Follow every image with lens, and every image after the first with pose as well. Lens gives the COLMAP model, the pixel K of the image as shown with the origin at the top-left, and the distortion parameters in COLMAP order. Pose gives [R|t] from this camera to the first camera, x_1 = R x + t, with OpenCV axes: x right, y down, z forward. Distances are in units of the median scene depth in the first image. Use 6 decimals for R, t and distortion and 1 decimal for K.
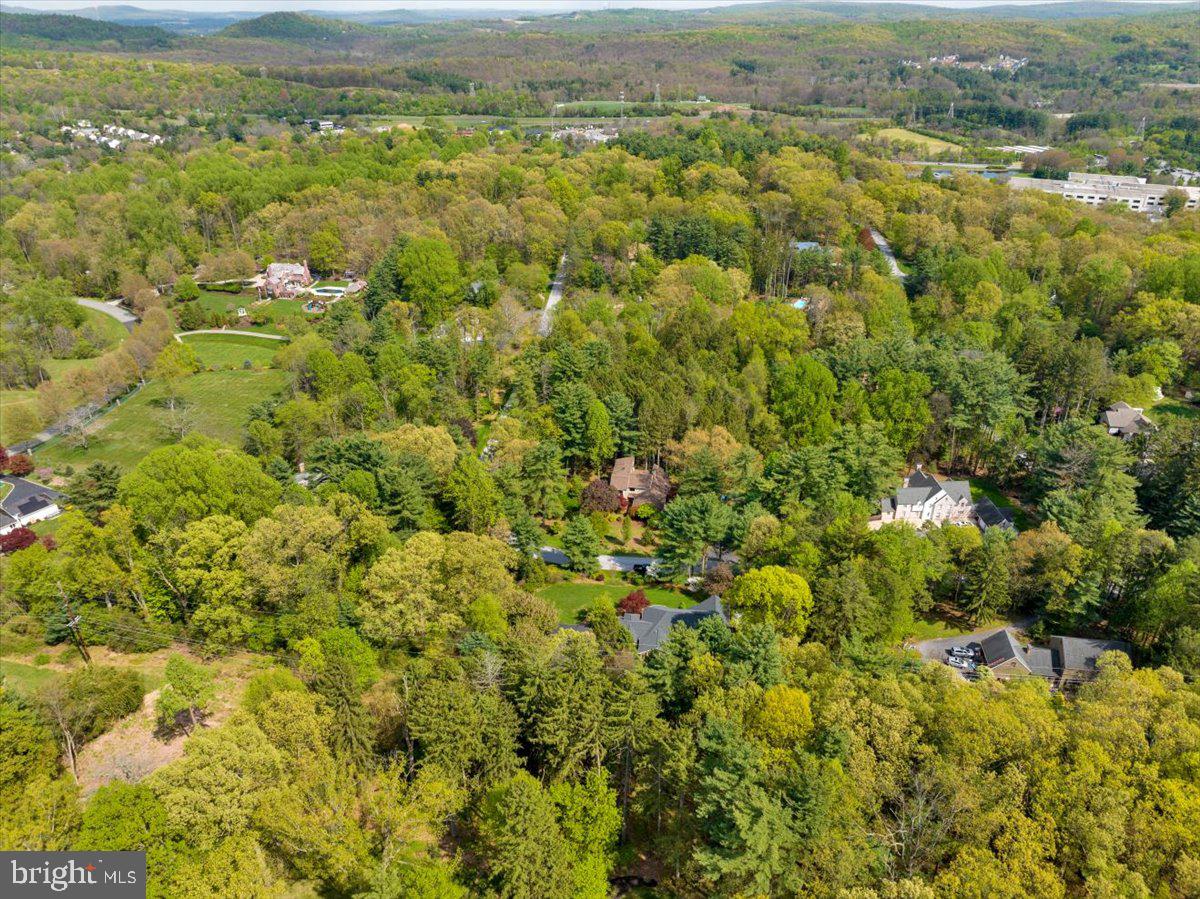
lens RADIAL K [[848.7, 0, 599.7], [0, 848.7, 447.9], [0, 0, 1]] dist [-0.048020, 0.010031]
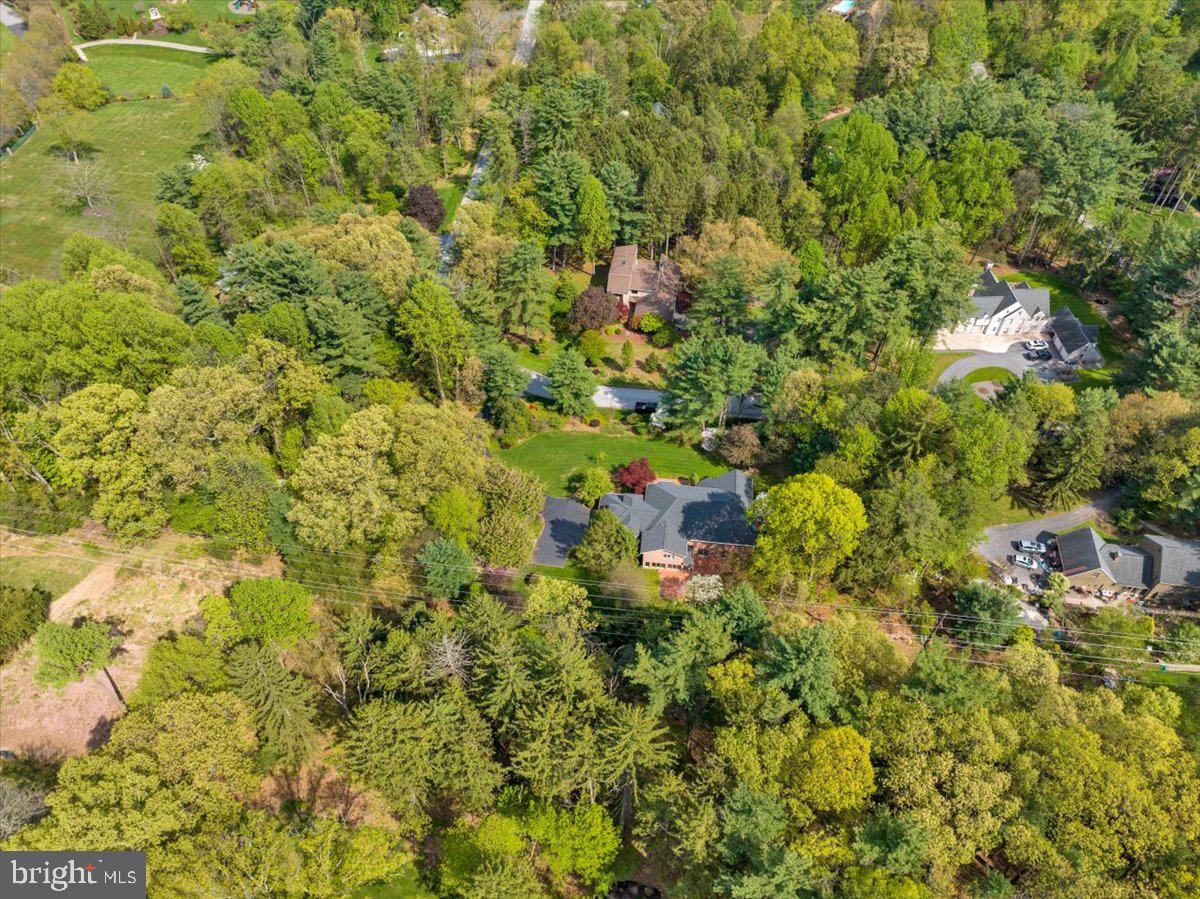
lens RADIAL K [[848.7, 0, 601.5], [0, 848.7, 450.6], [0, 0, 1]] dist [-0.048020, 0.010031]
pose [[0.999991, -0.001829, 0.003909, 0.003325], [0.000308, 0.933662, 0.358156, -0.104473], [-0.004305, -0.358152, 0.933653, 0.195105]]
